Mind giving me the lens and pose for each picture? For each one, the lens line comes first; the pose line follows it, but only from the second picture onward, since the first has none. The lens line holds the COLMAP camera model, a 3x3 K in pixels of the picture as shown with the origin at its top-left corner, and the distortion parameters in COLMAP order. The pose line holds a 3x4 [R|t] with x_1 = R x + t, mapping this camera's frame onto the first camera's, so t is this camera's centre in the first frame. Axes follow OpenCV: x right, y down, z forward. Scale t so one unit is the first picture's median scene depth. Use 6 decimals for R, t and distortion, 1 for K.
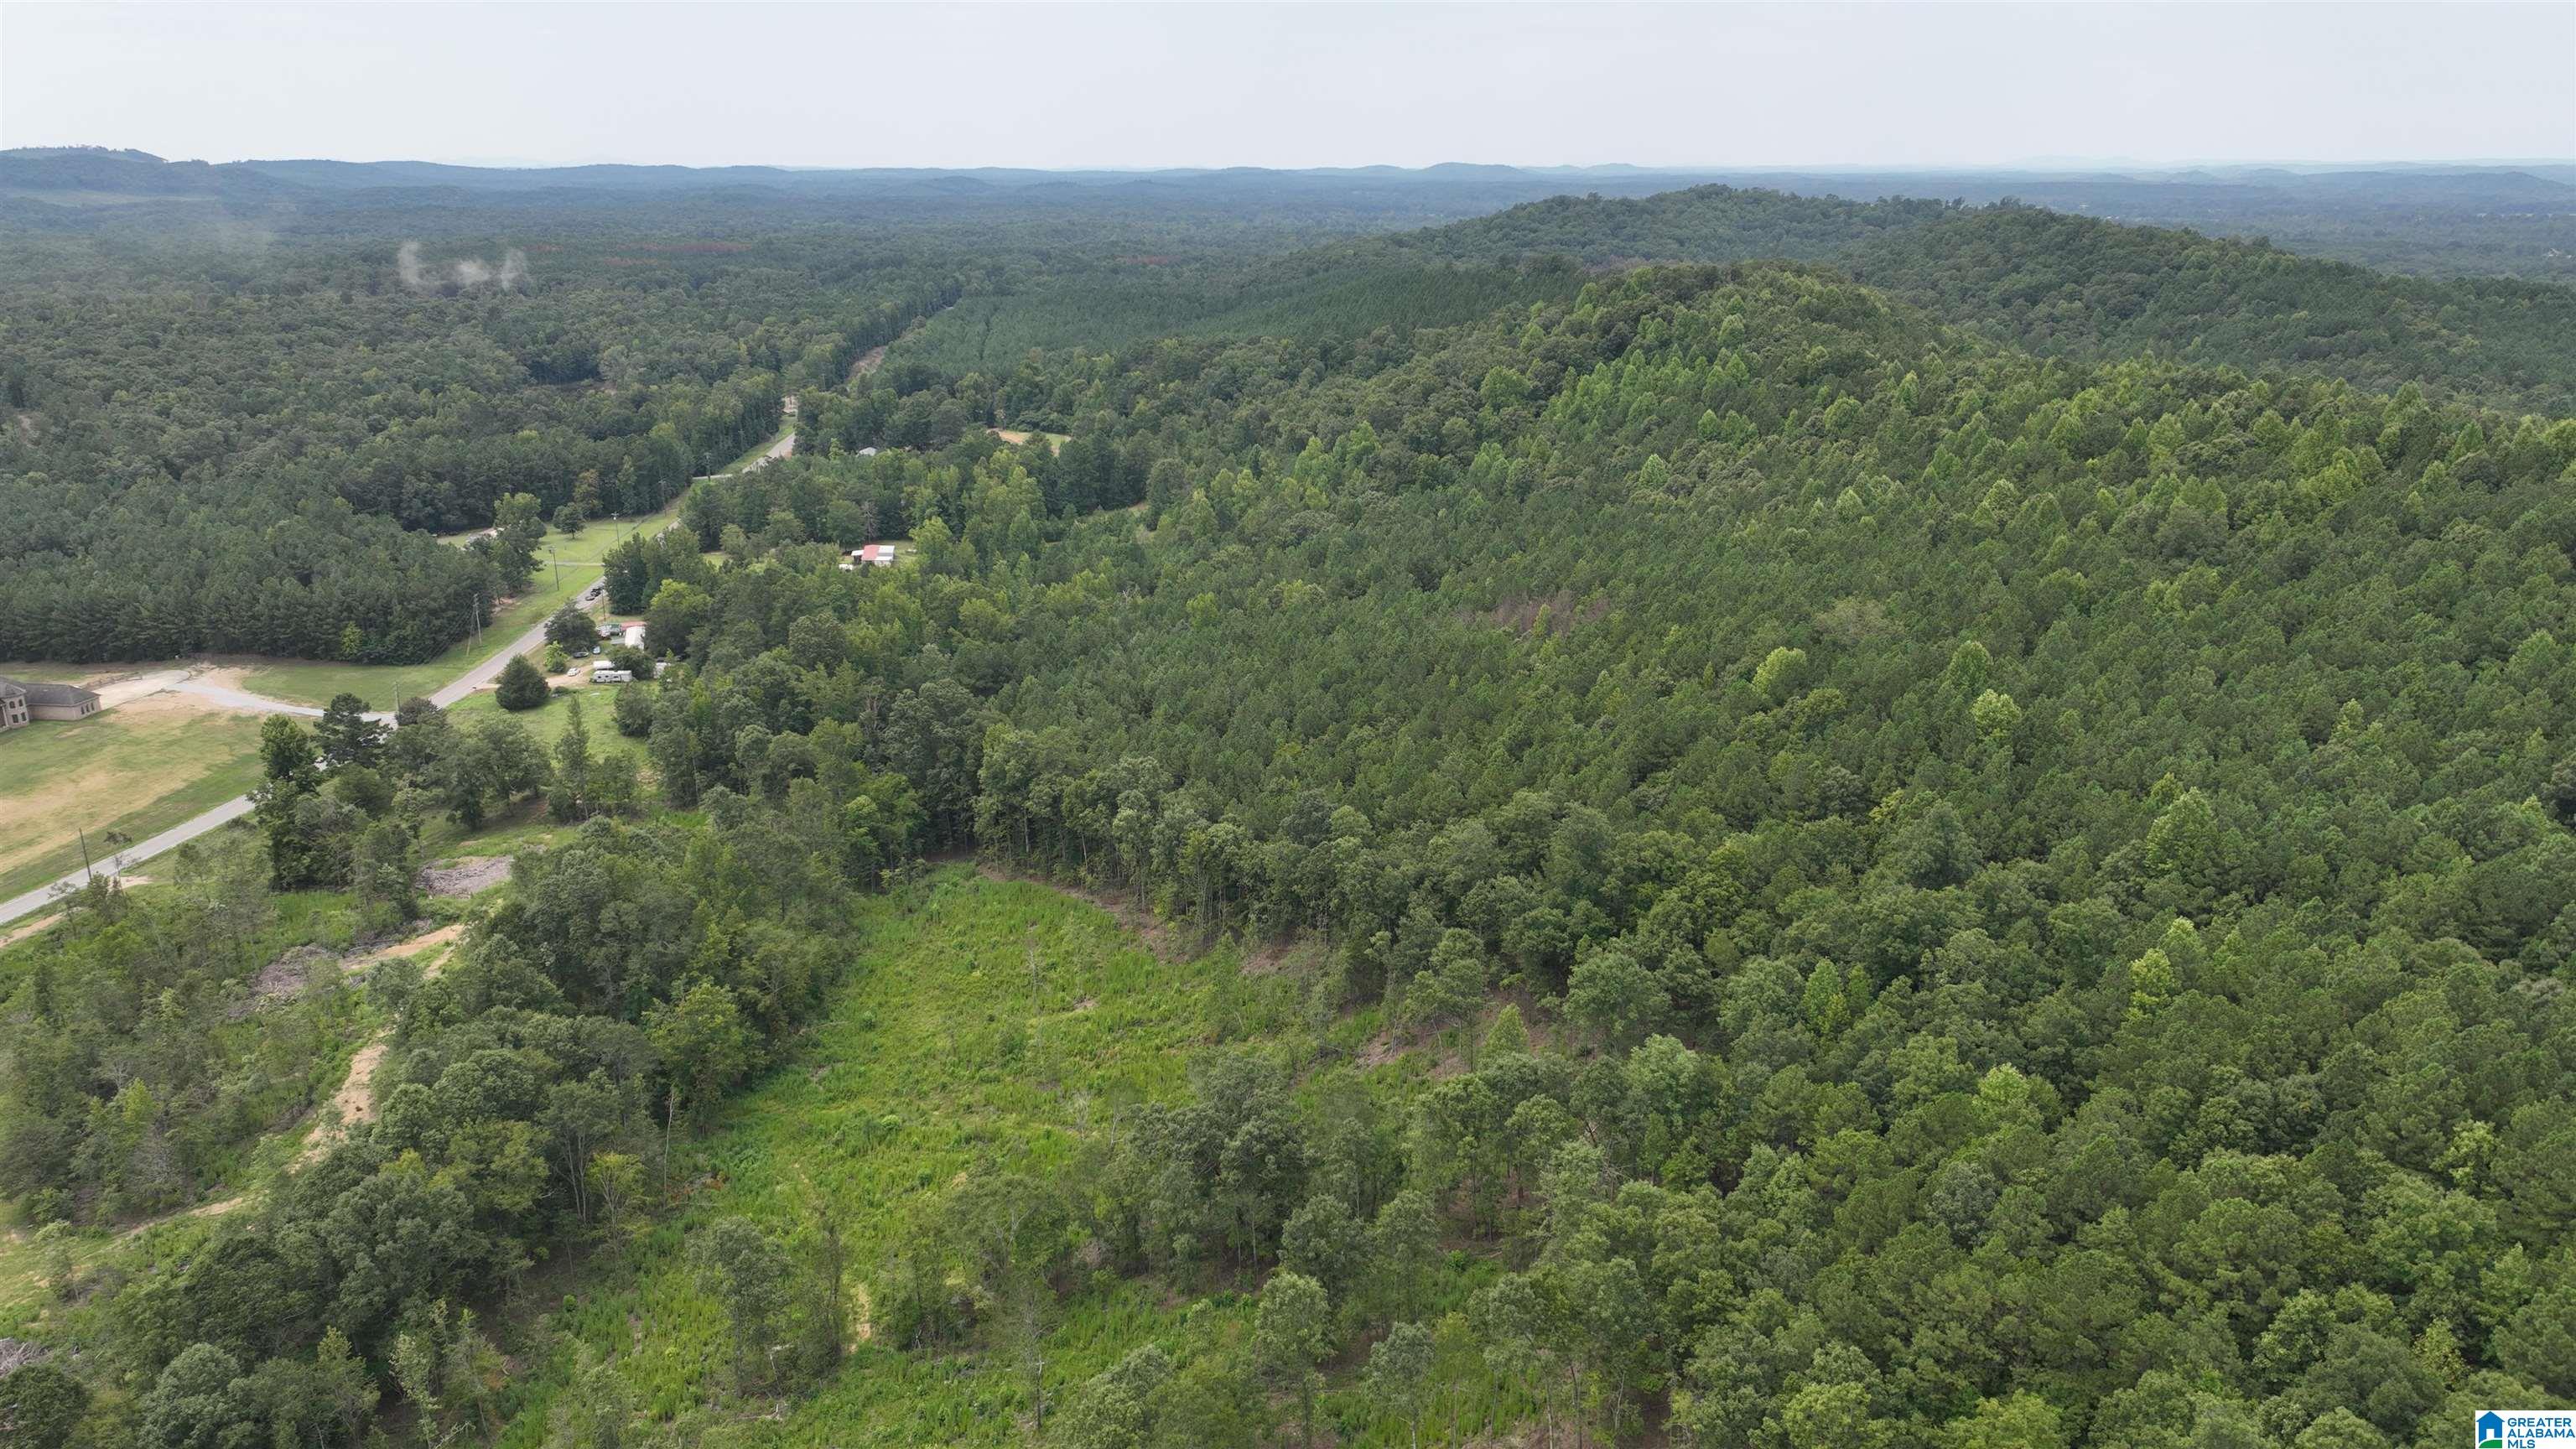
lens RADIAL K [[1830.7, 0, 1283.7], [0, 1830.7, 726.9], [0, 0, 1]] dist [0.009266, 0.007994]
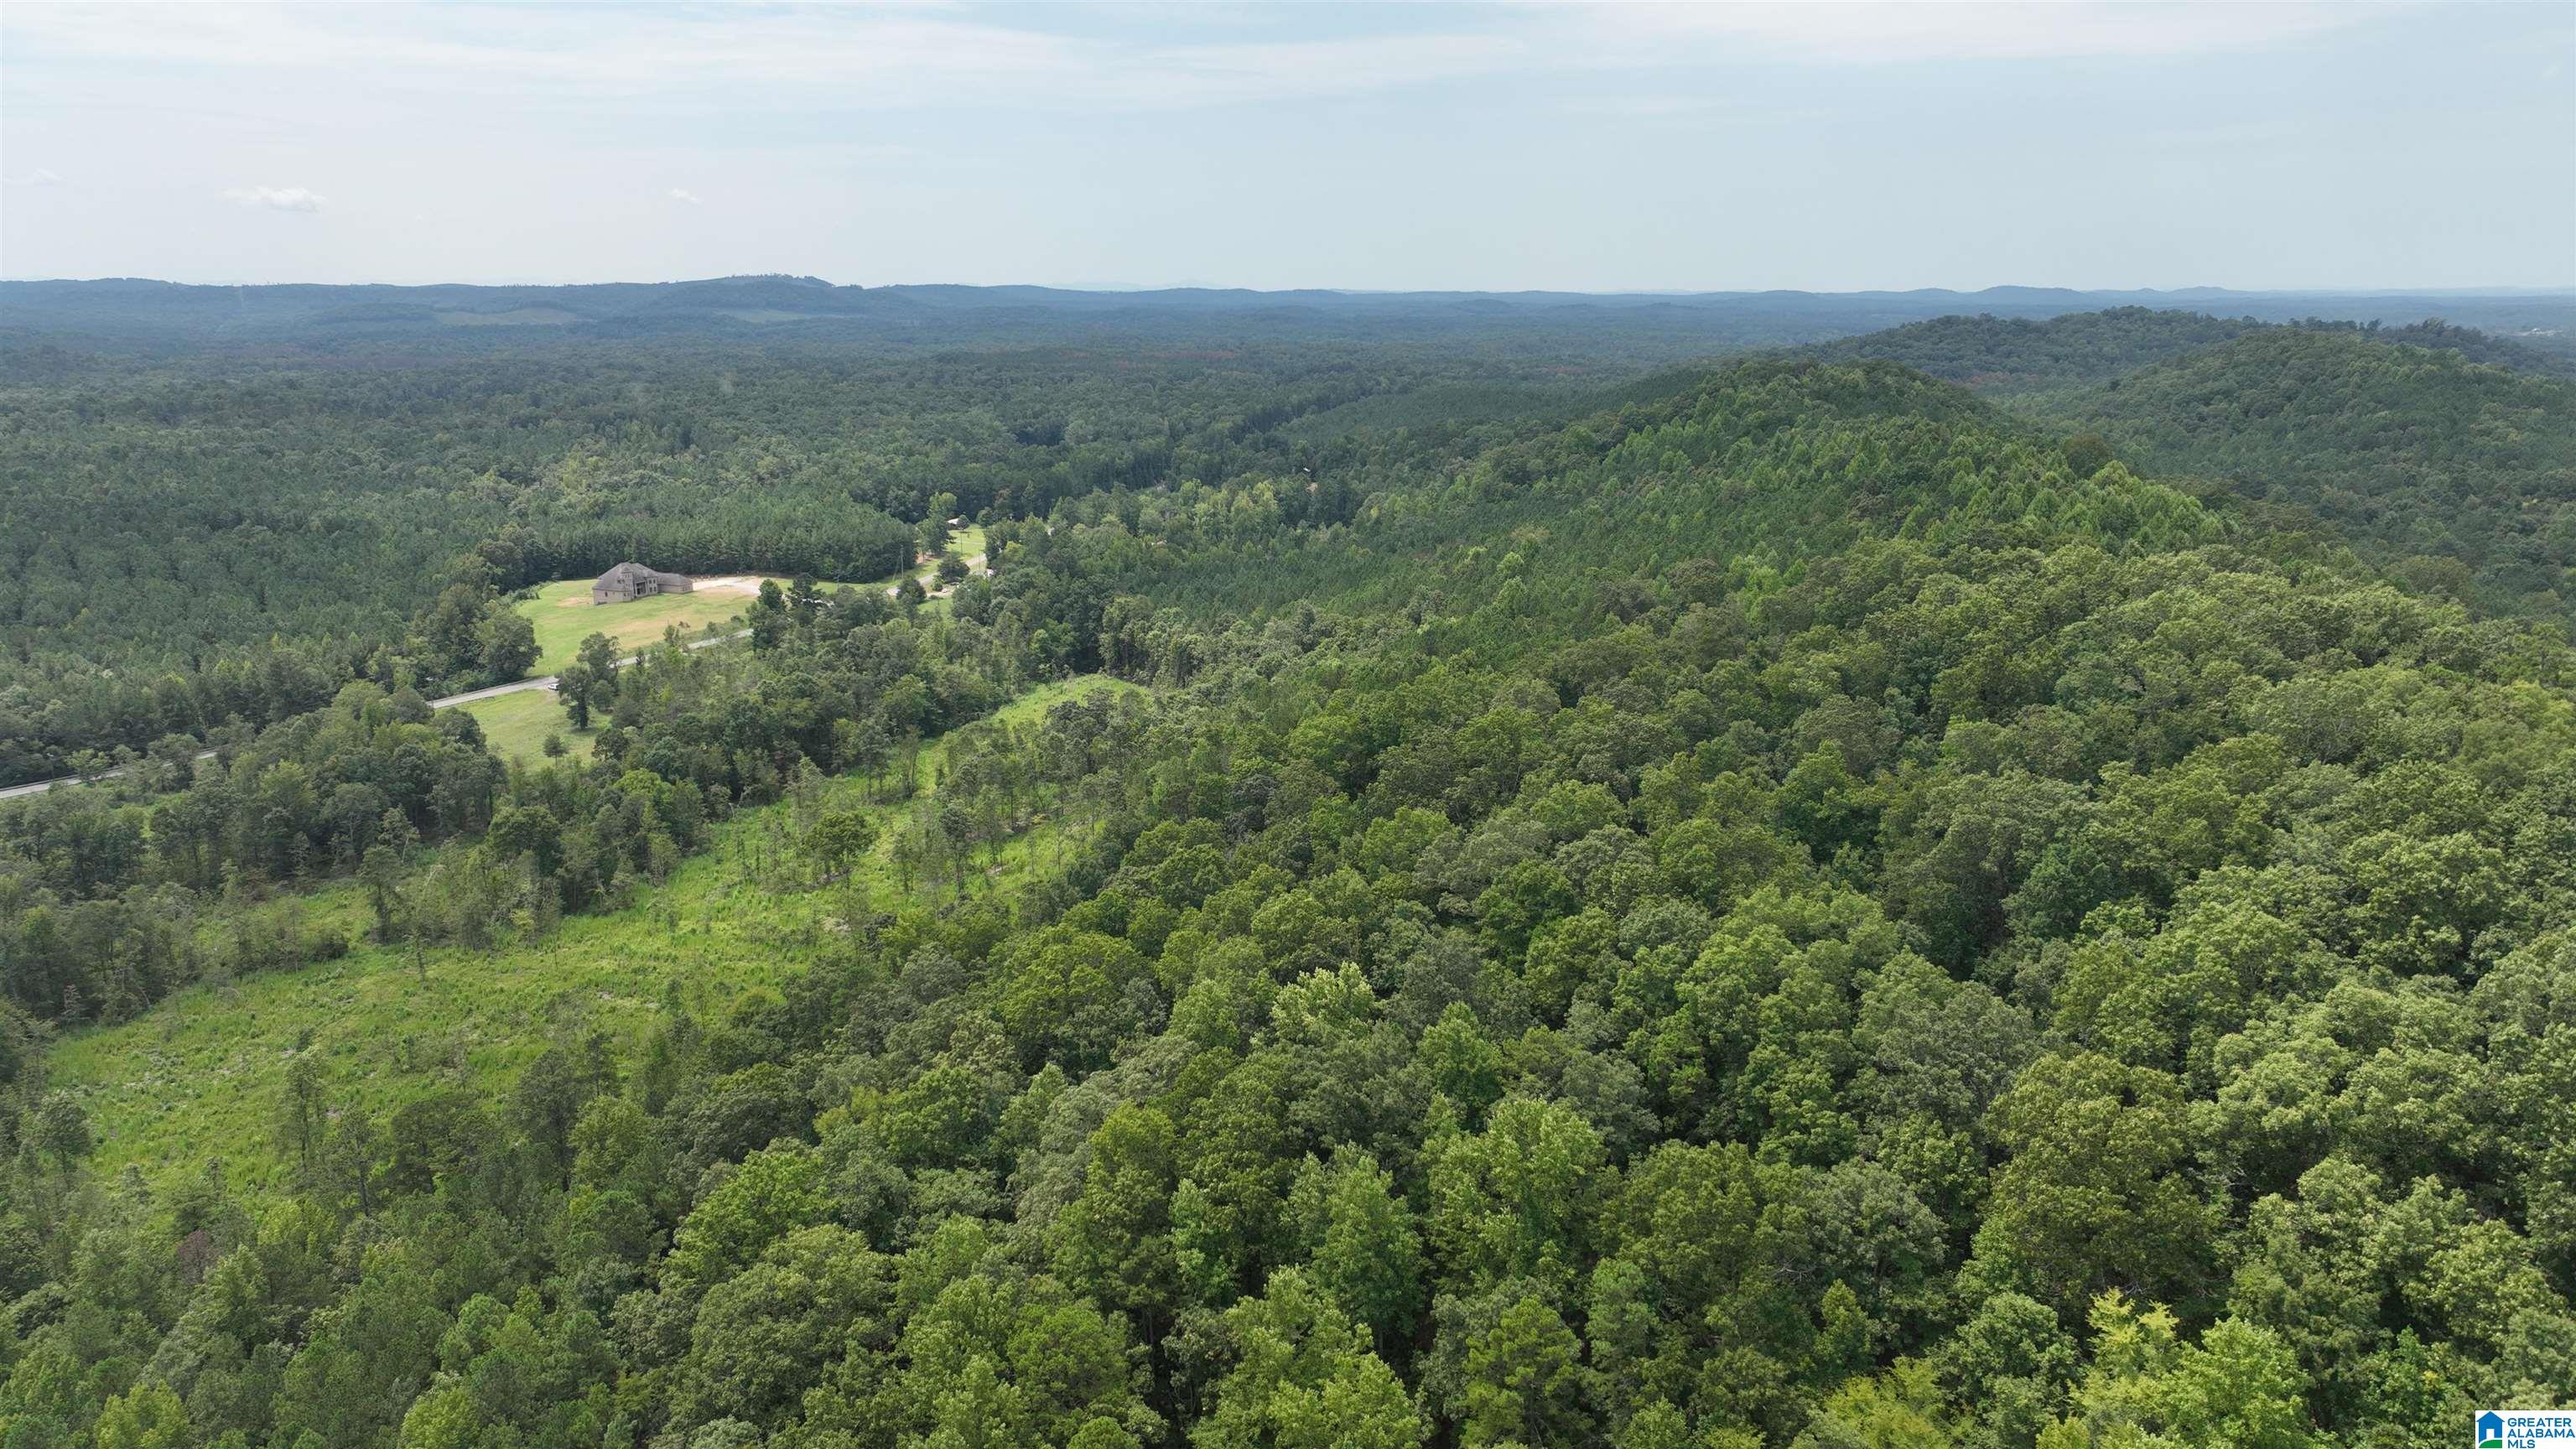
lens RADIAL K [[1830.7, 0, 1294.2], [0, 1830.7, 718.6], [0, 0, 1]] dist [0.009266, 0.007994]
pose [[0.957967, 0.066769, -0.278999, 0.105630], [-0.085258, 0.994859, -0.054652, 0.041257], [0.273916, 0.076142, 0.958735, -0.133786]]
